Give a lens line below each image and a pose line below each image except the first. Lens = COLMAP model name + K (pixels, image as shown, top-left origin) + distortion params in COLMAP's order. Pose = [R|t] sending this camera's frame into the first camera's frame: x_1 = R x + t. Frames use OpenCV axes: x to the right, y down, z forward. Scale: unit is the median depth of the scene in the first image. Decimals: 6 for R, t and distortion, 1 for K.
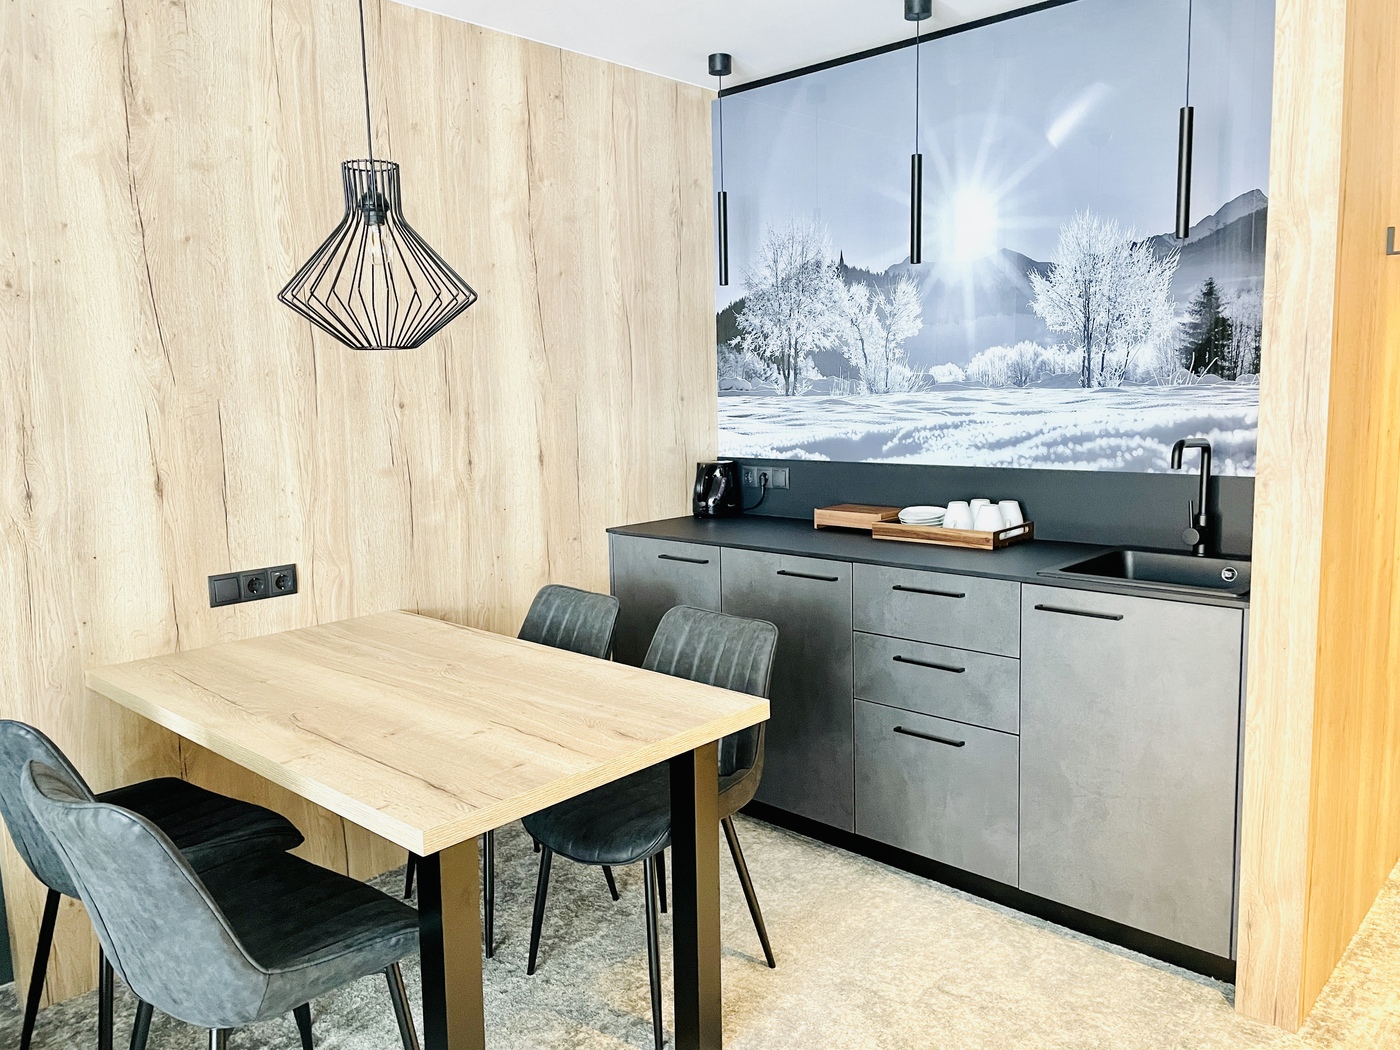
lens RADIAL K [[1053.4, 0, 717.4], [0, 1053.4, 520.6], [0, 0, 1]] dist [0.100886, -0.129213]
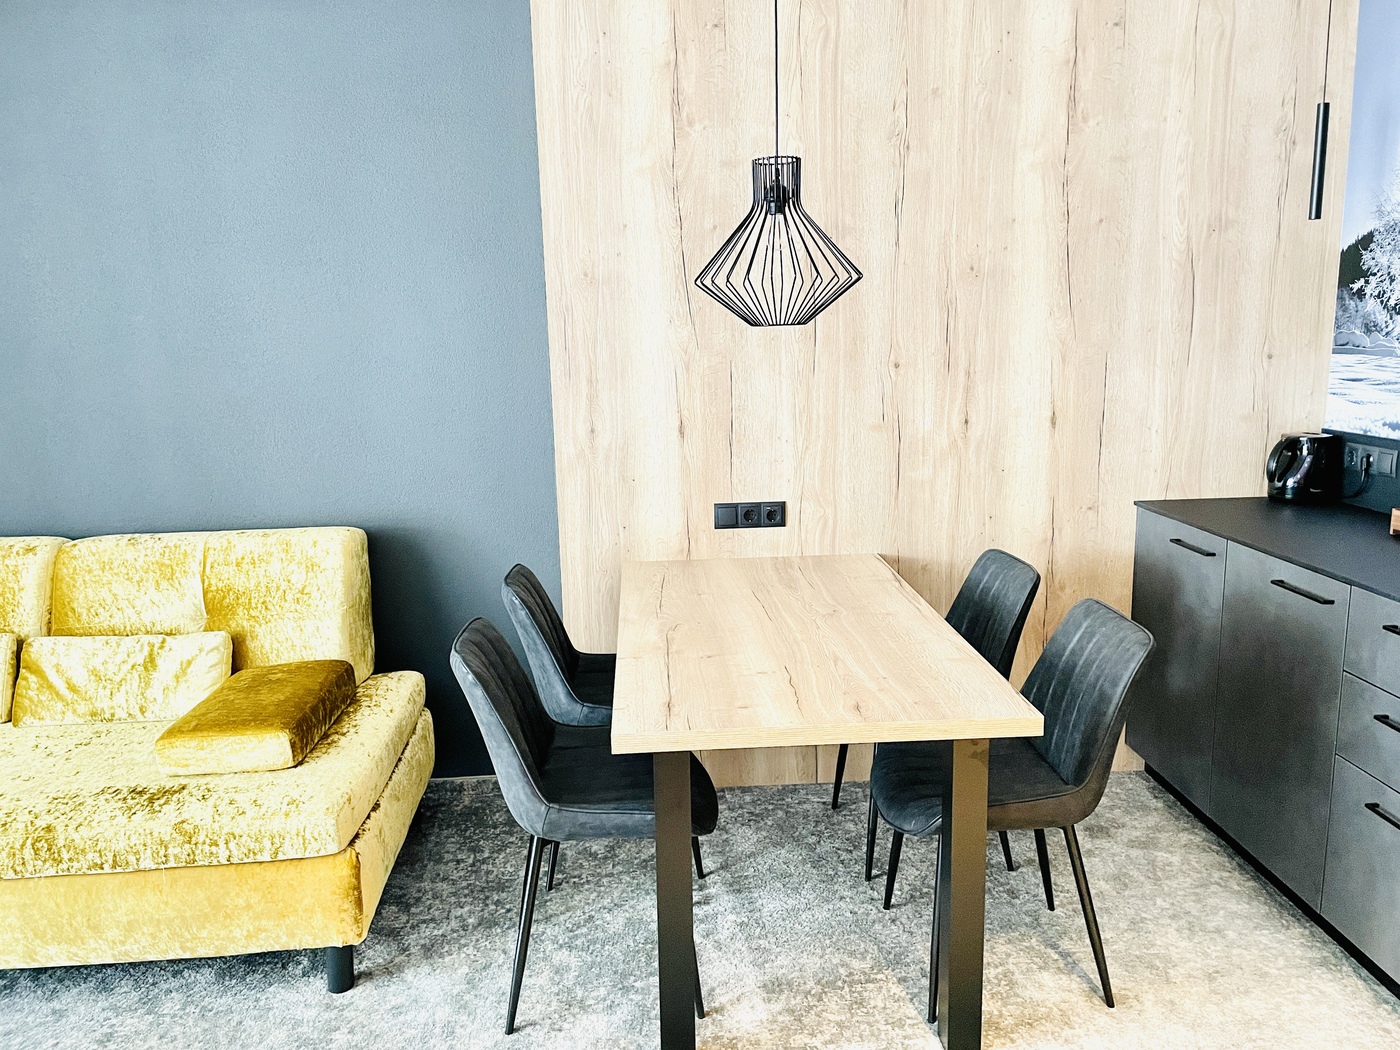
lens RADIAL K [[1052.5, 0, 706.1], [0, 1052.5, 534.0], [0, 0, 1]] dist [0.100174, -0.125760]
pose [[0.716110, 0.142189, -0.683351, 0.323573], [-0.084460, 0.989489, 0.117379, -0.050475], [0.692858, -0.026341, 0.720593, 0.099069]]
